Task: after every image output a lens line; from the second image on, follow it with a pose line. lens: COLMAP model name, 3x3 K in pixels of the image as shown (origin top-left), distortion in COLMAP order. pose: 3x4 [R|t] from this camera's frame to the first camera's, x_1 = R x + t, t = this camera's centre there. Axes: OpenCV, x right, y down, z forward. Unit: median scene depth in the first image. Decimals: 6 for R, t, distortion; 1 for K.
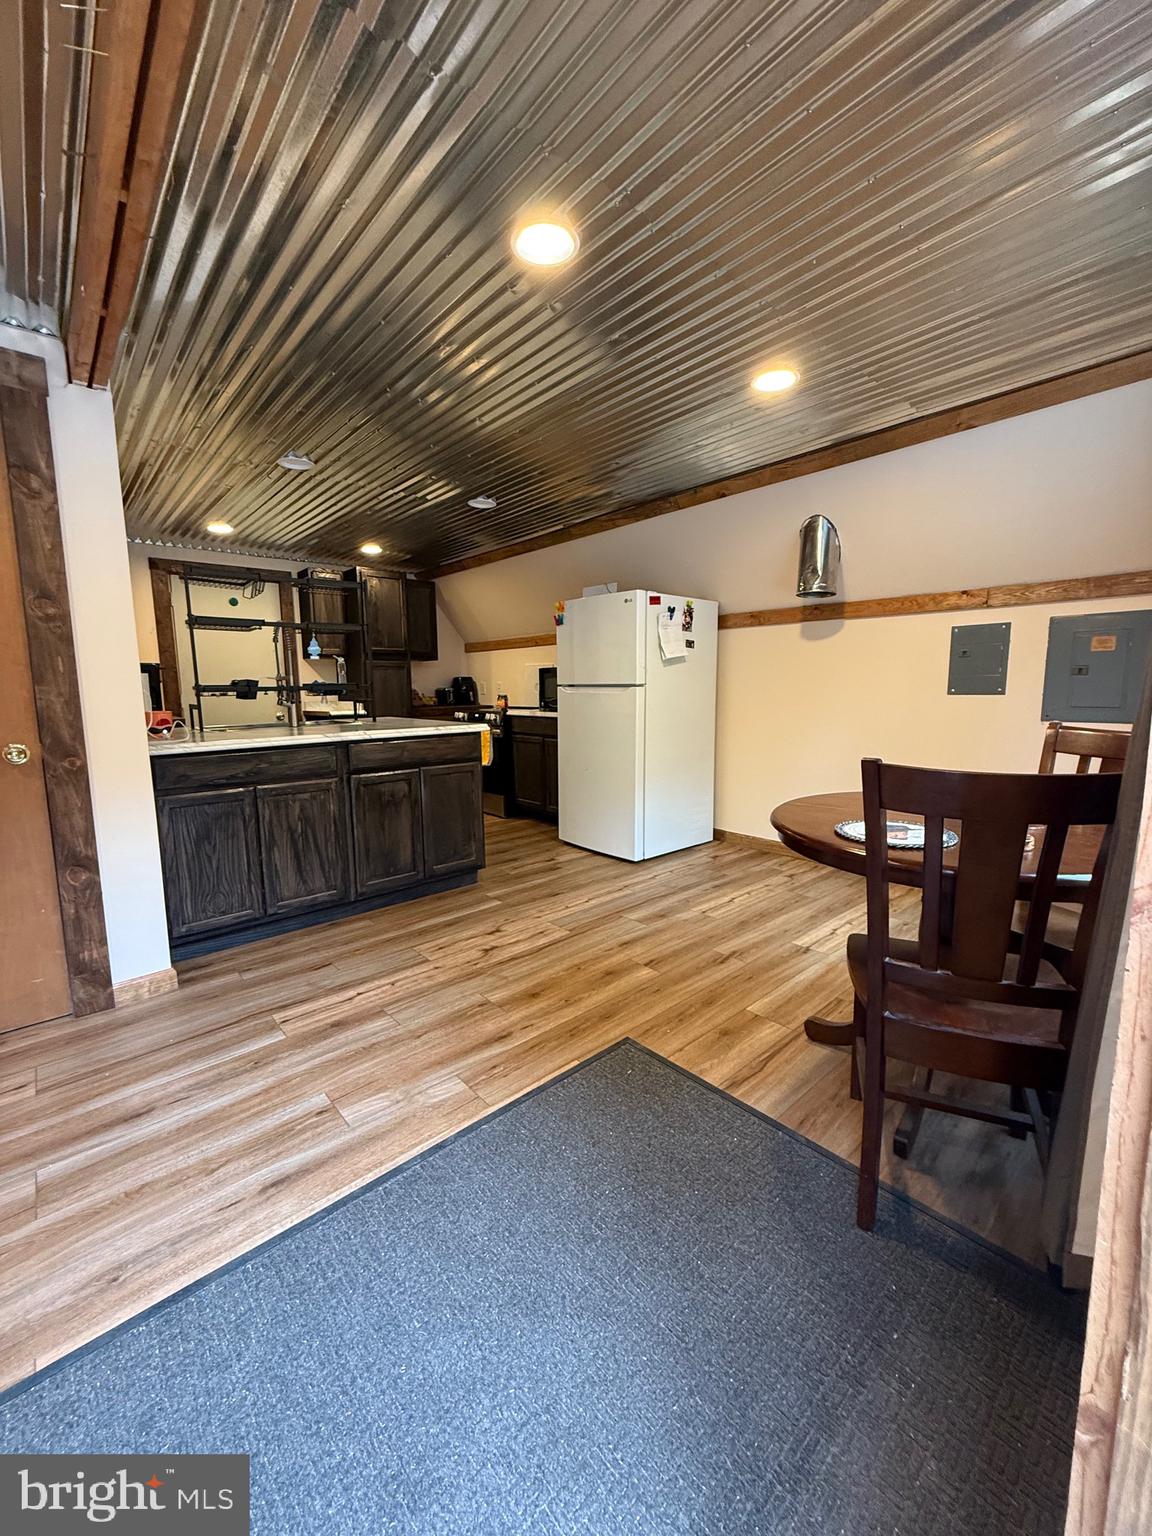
lens RADIAL K [[611.6, 0, 577.2], [0, 611.6, 764.3], [0, 0, 1]] dist [-0.000144, -0.000107]
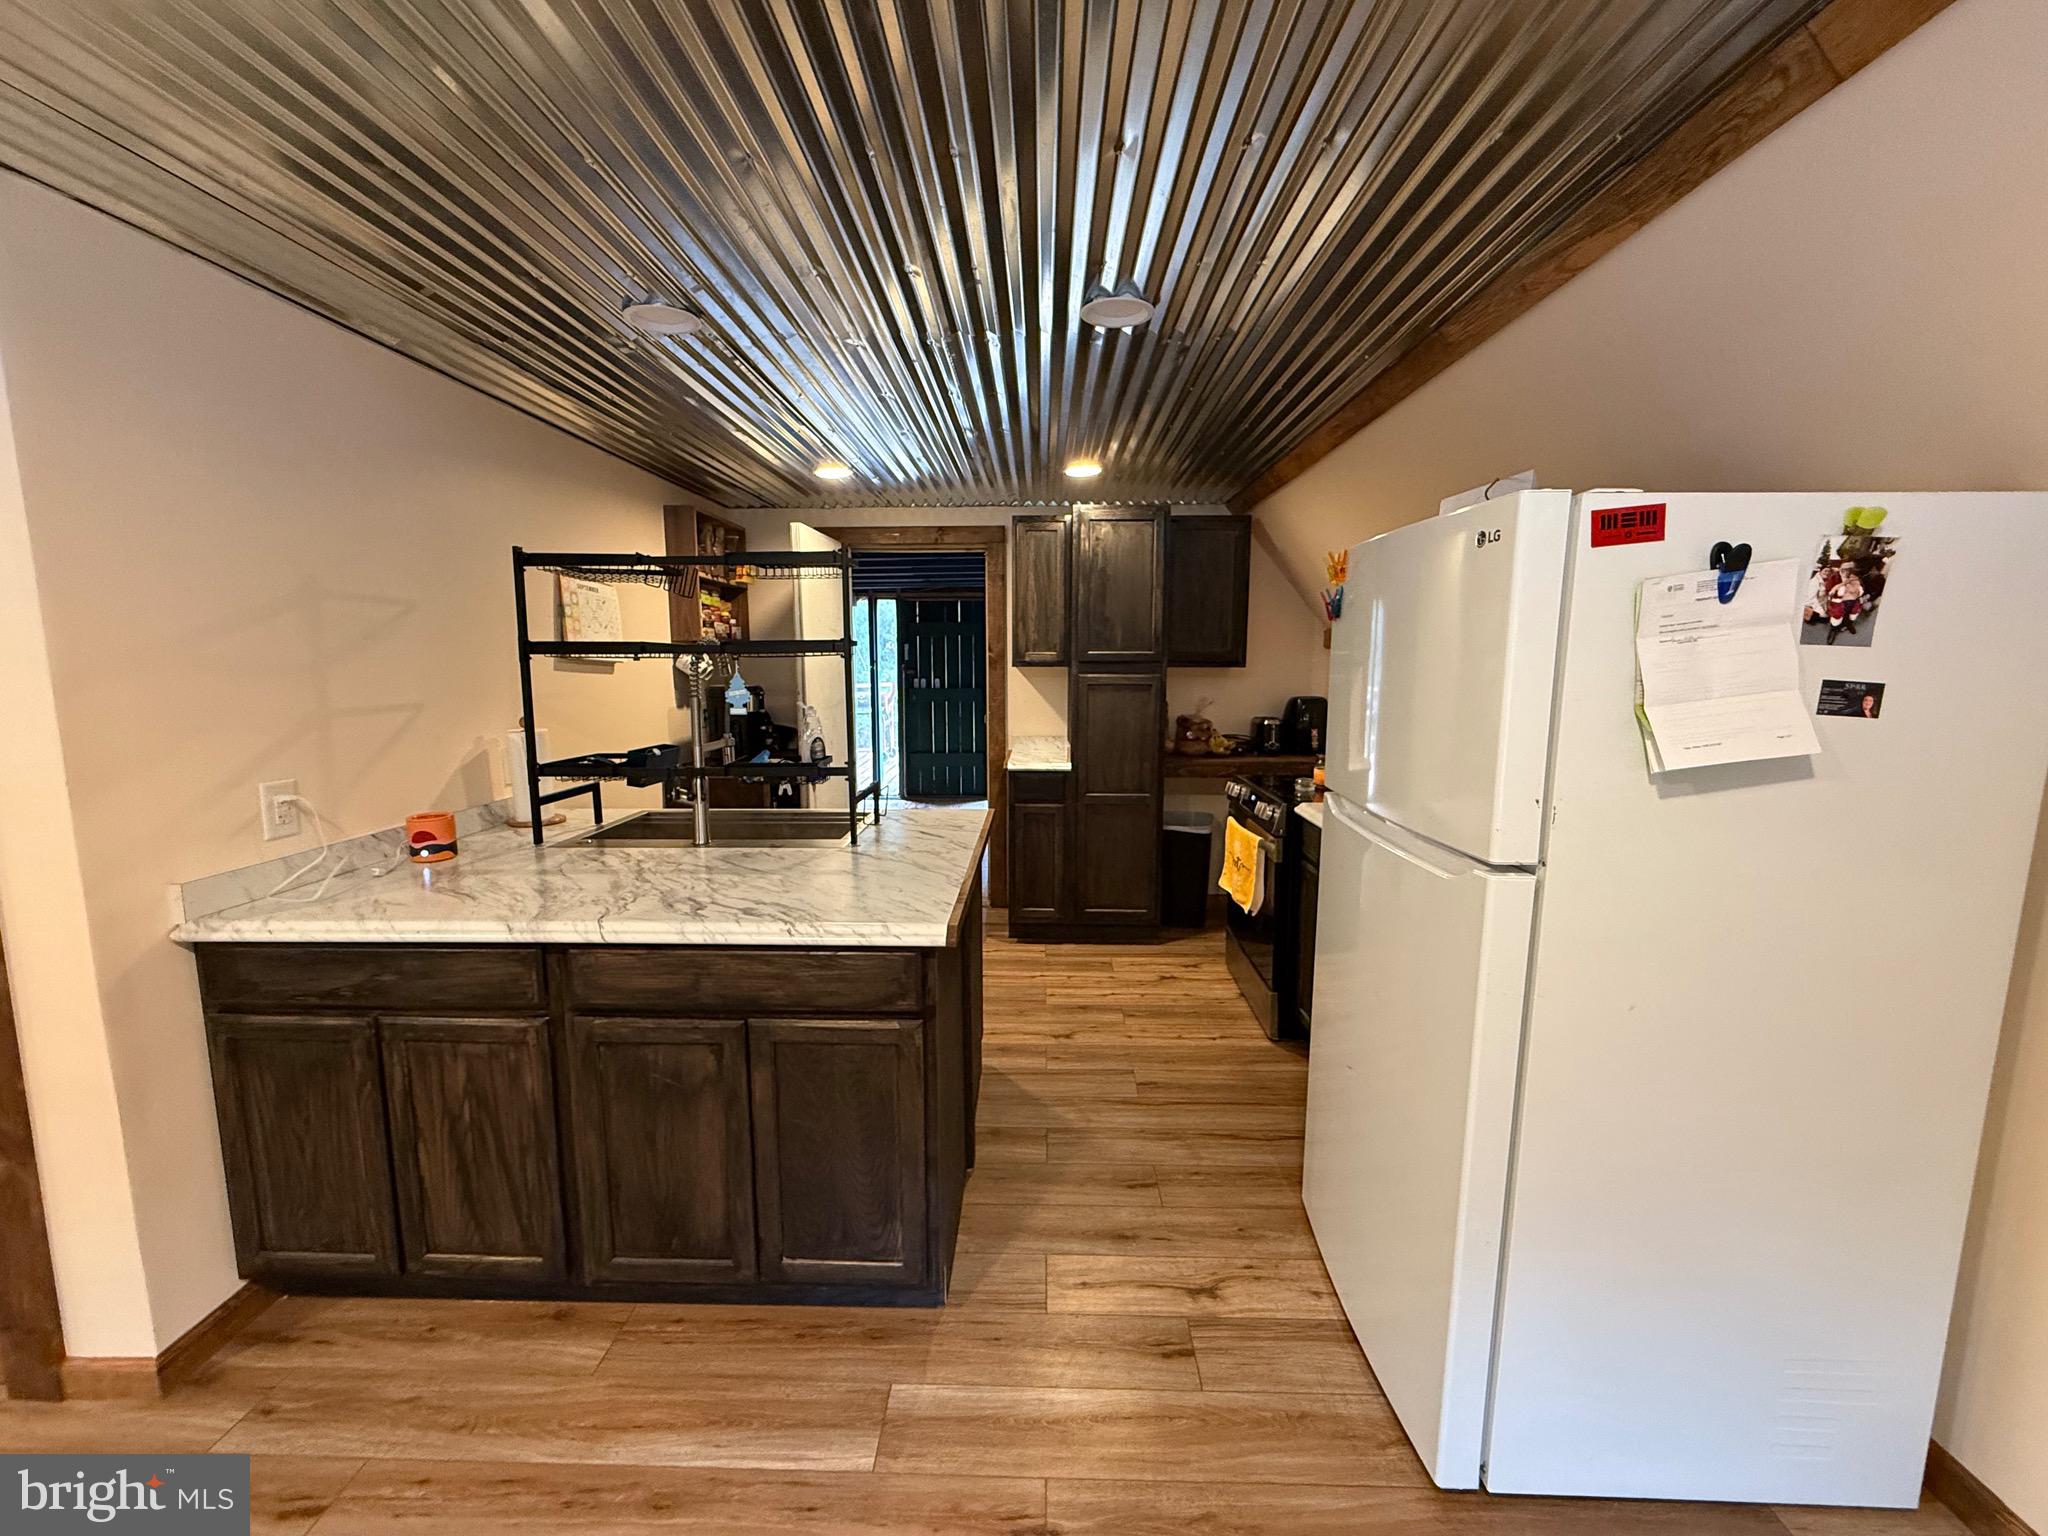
lens RADIAL K [[815.5, 0, 1019.6], [0, 815.5, 765.9], [0, 0, 1]] dist [-0.000144, -0.000107]
pose [[0.728462, 0.101750, -0.677488, 0.252447], [-0.096254, 0.994301, 0.045836, -0.236303], [0.678291, 0.031821, 0.734104, 0.864492]]
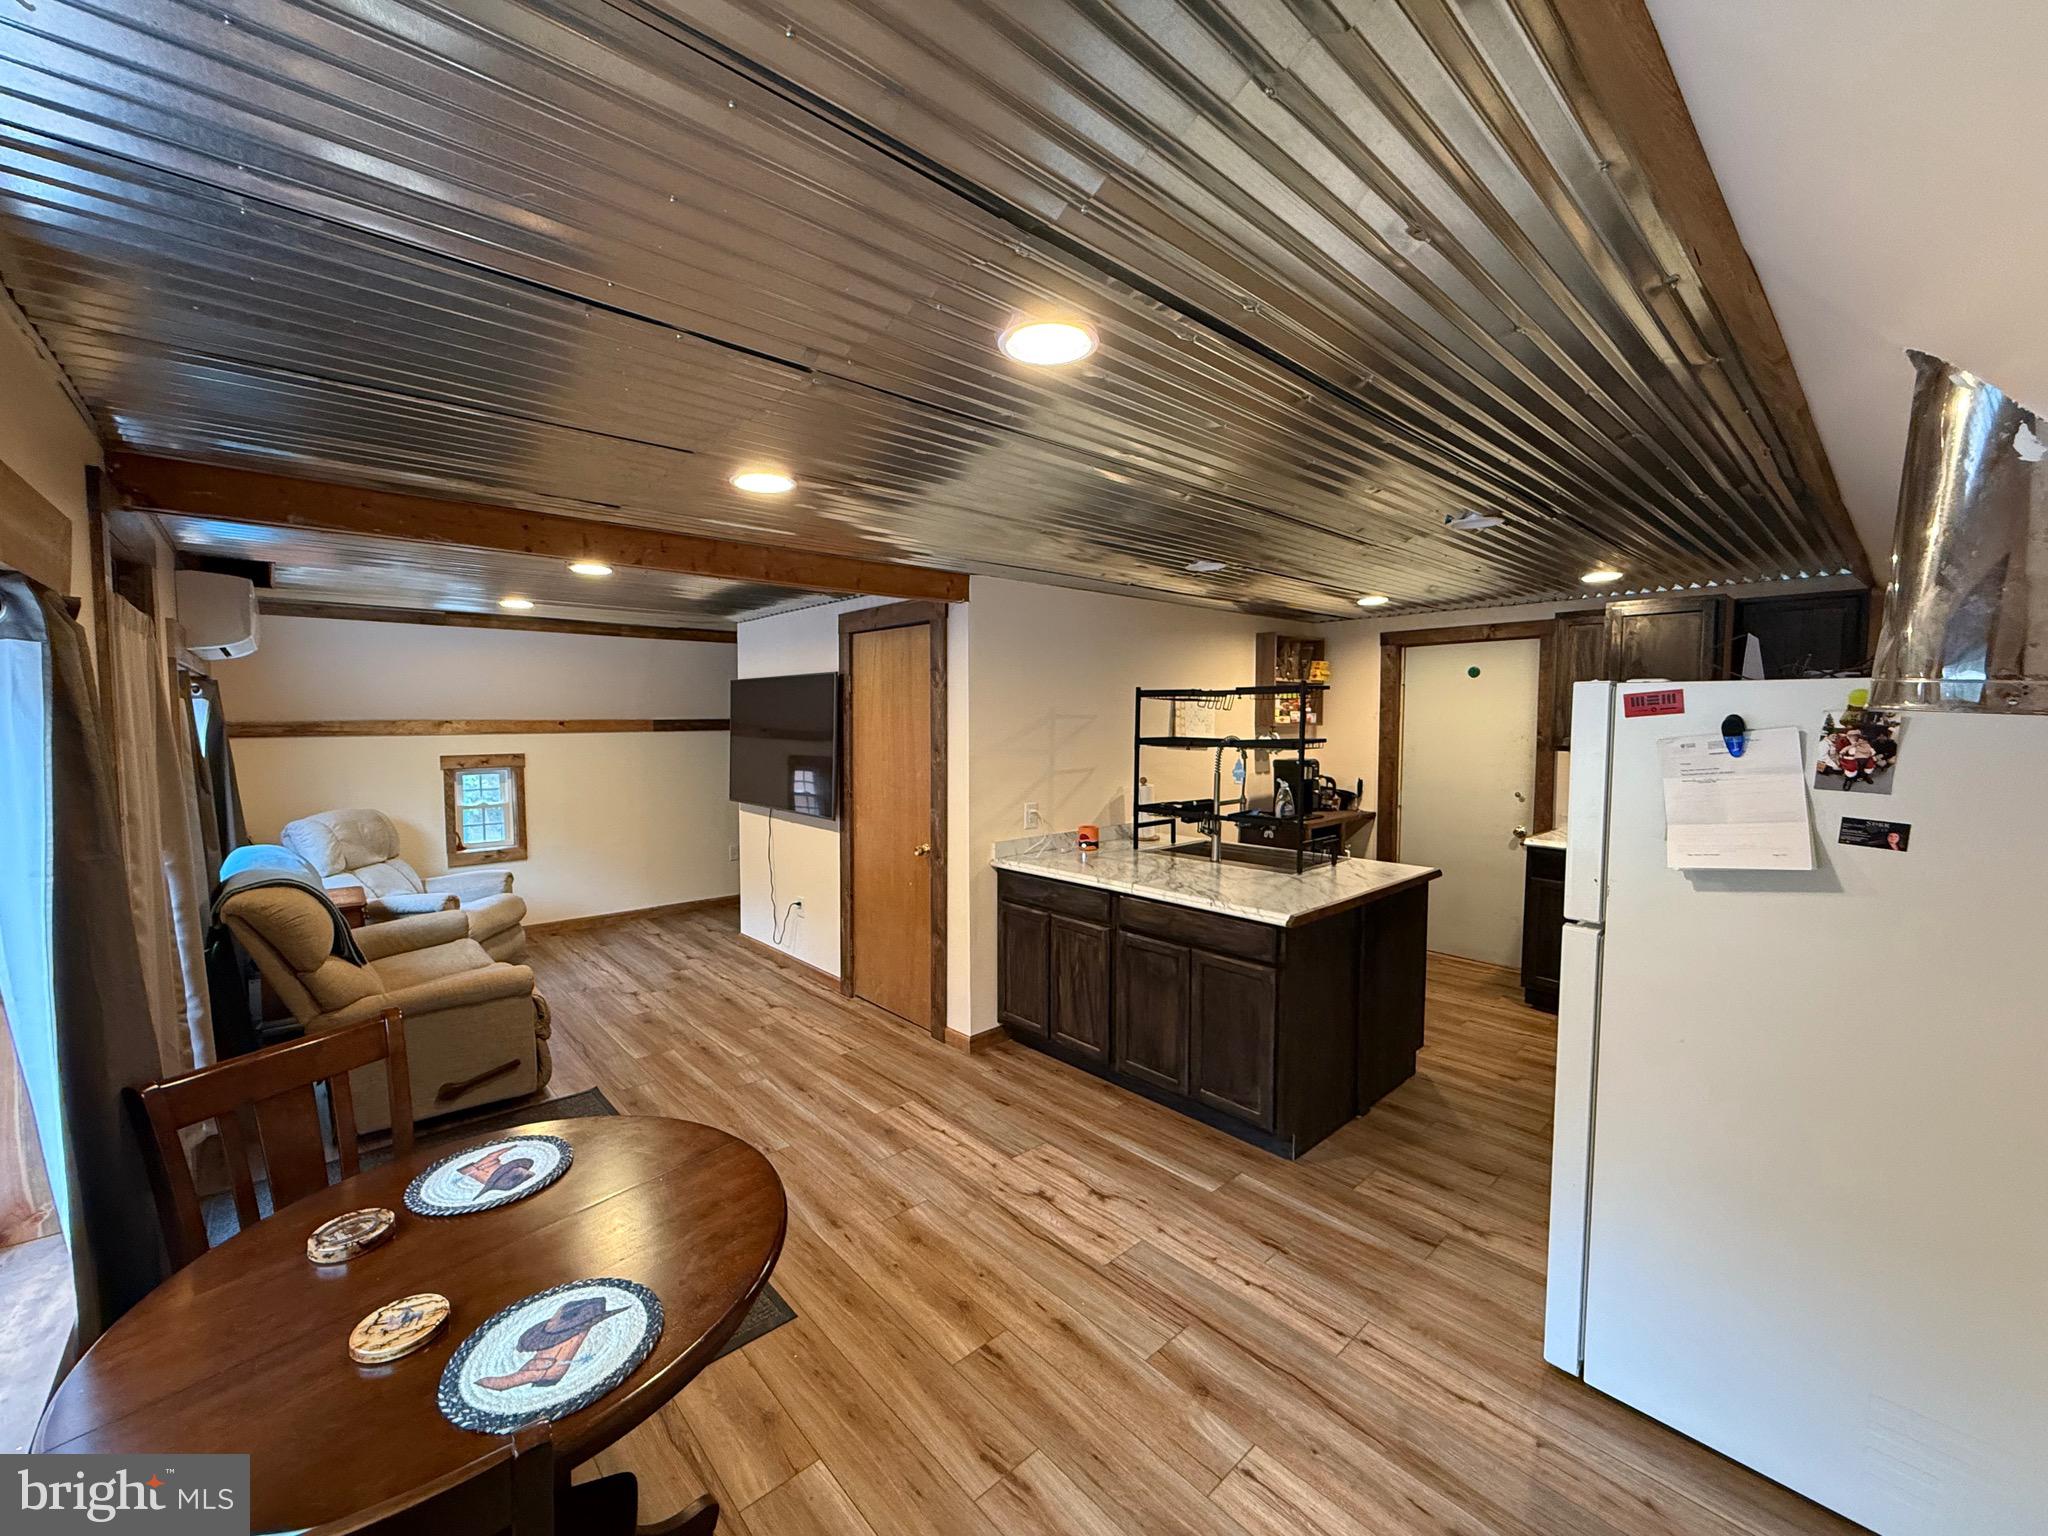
lens RADIAL K [[815.5, 0, 1019.6], [0, 815.5, 765.9], [0, 0, 1]] dist [-0.000144, -0.000107]
pose [[0.010345, 0.076533, -0.997013, 0.849208], [-0.126251, 0.989188, 0.074622, -0.311537], [0.991944, 0.125102, 0.019896, 0.886214]]
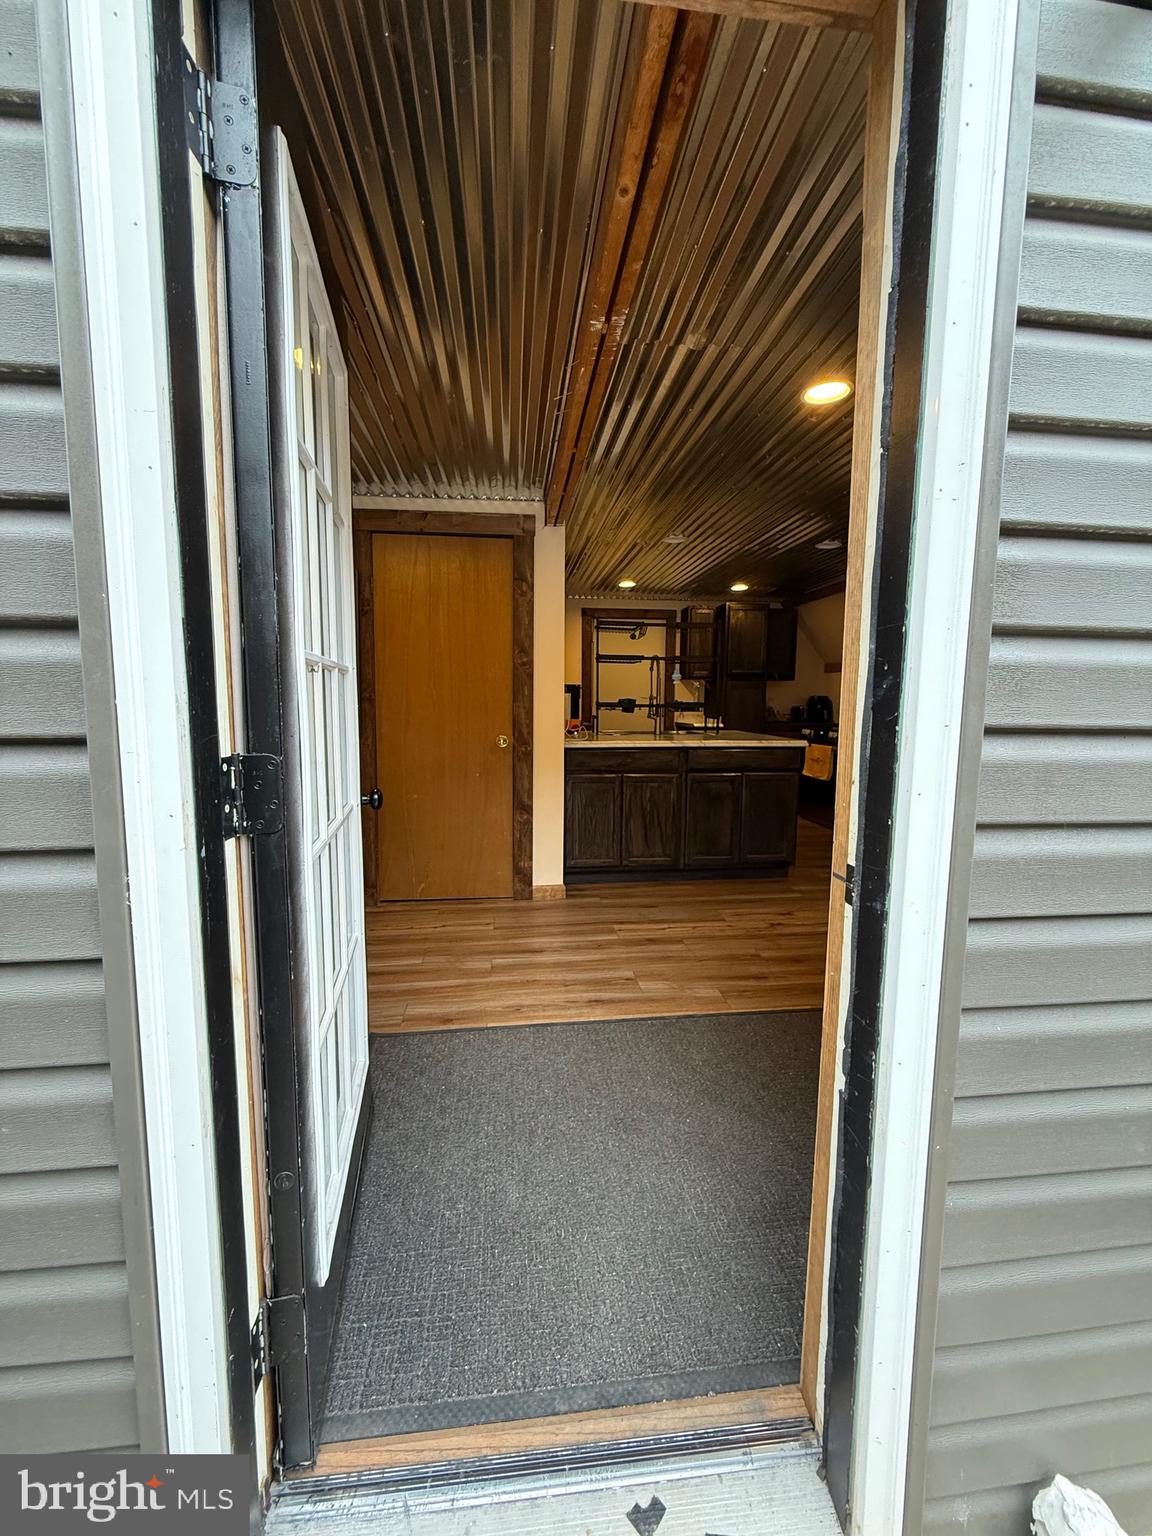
lens RADIAL K [[611.6, 0, 577.2], [0, 611.6, 764.3], [0, 0, 1]] dist [-0.000144, -0.000107]
pose [[0.818283, 0.080520, -0.569148, 0.202005], [-0.092588, 0.995674, 0.007747, 0.011820], [0.567310, 0.046357, 0.822199, -0.243803]]
